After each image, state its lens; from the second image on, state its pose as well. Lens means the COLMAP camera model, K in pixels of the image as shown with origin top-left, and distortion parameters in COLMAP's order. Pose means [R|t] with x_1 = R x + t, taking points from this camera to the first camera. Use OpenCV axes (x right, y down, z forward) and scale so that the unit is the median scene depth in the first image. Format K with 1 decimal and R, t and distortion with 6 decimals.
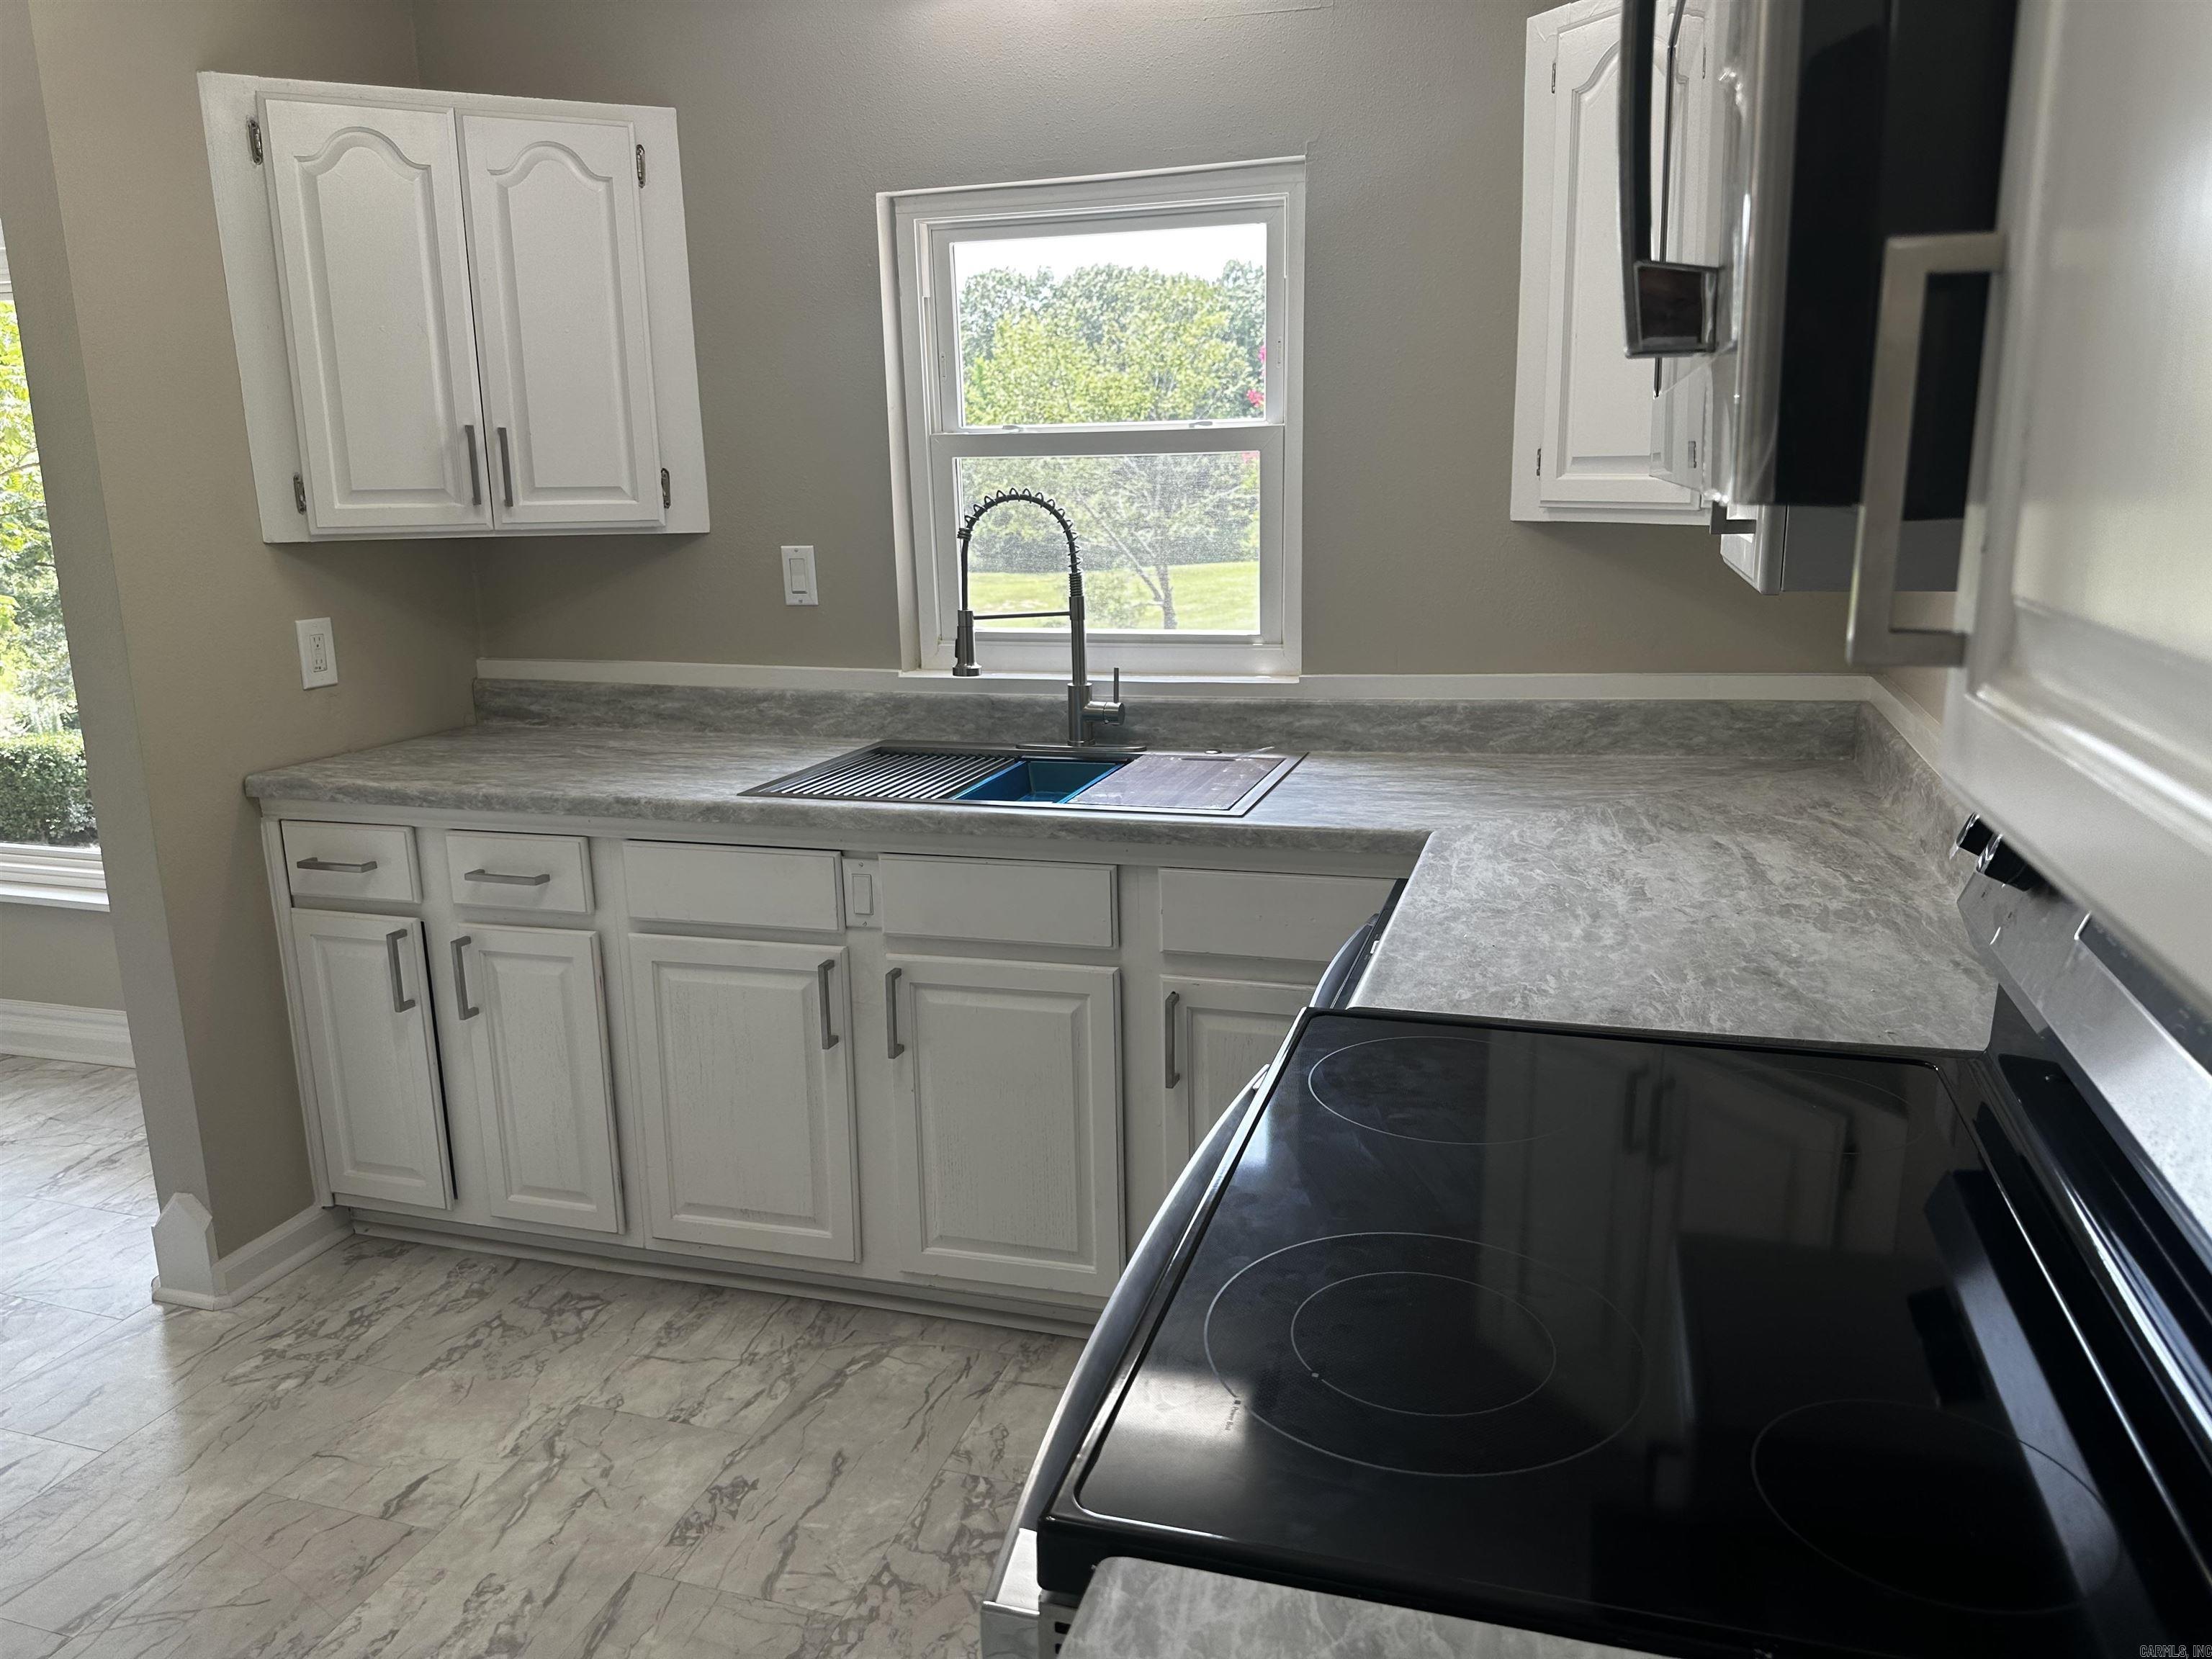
lens RADIAL K [[1567.1, 0, 1106.0], [0, 1567.1, 829.5], [0, 0, 1]] dist [0.067015, -0.089679]
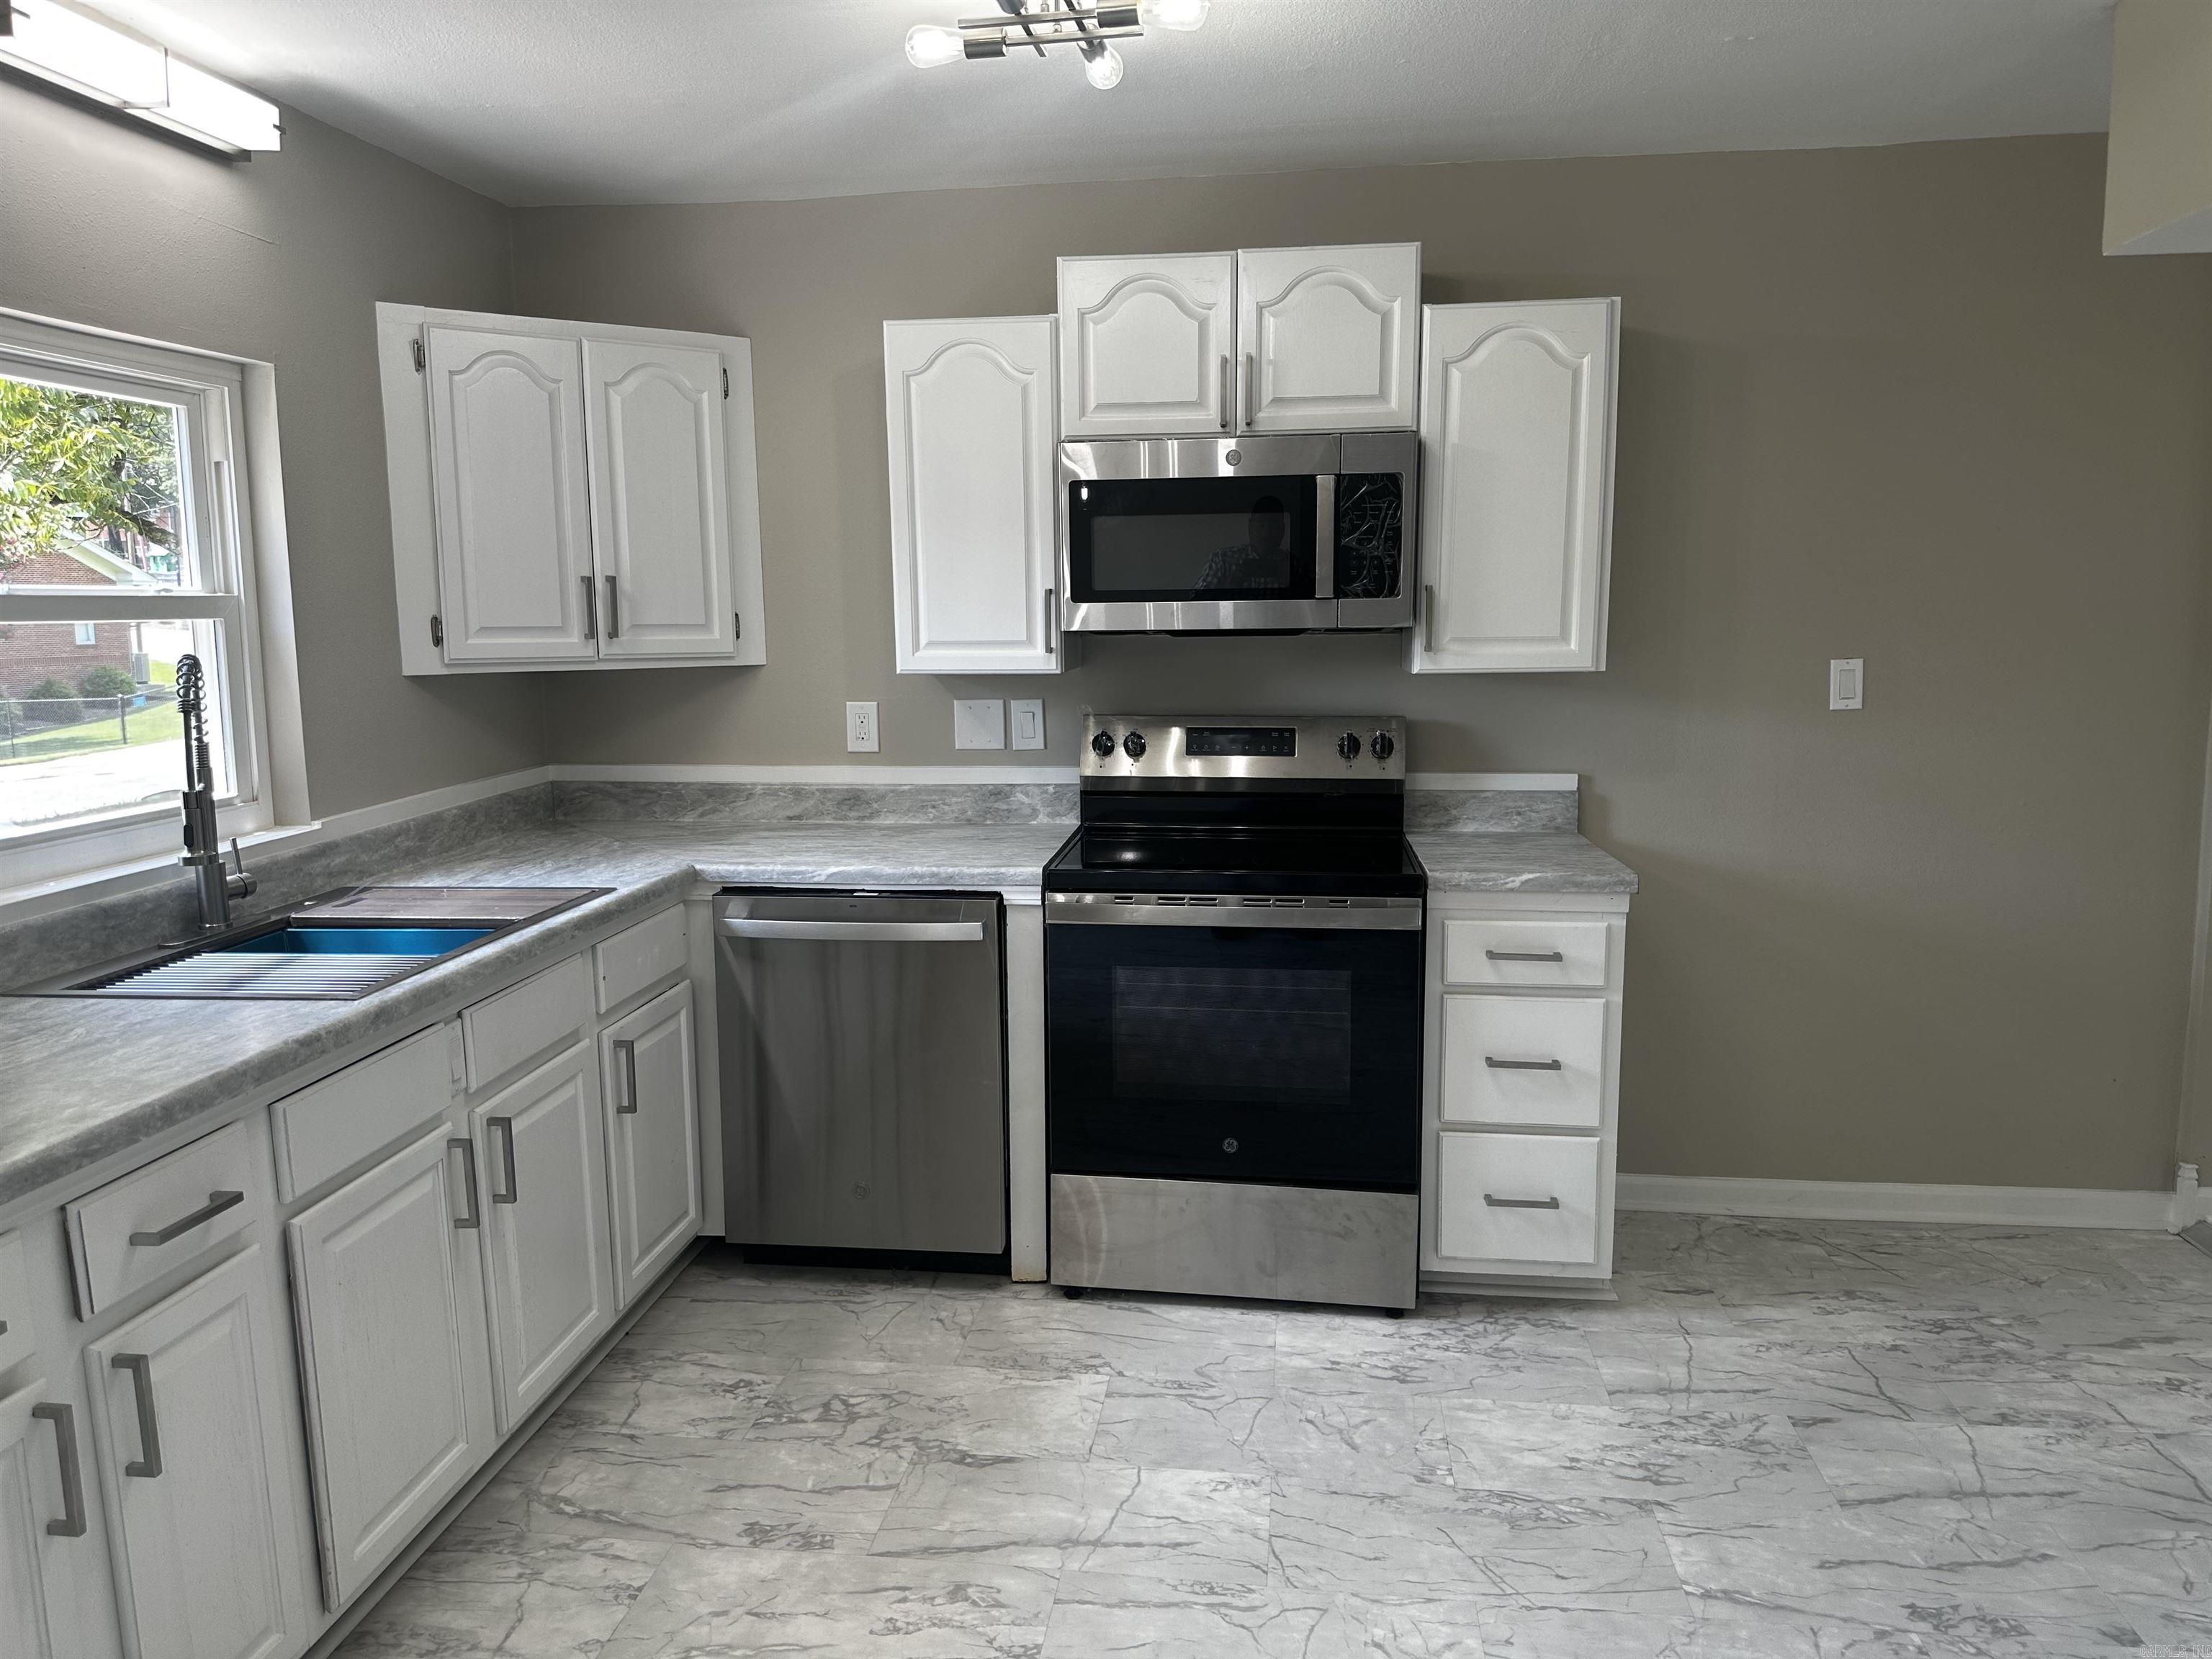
lens RADIAL K [[1567.1, 0, 1106.0], [0, 1567.1, 829.5], [0, 0, 1]] dist [0.067015, -0.089679]
pose [[-0.177378, -0.118353, 0.977000, -1.093016], [0.234271, 0.959127, 0.158721, -0.145966], [-0.955852, 0.257037, -0.142401, 0.669297]]
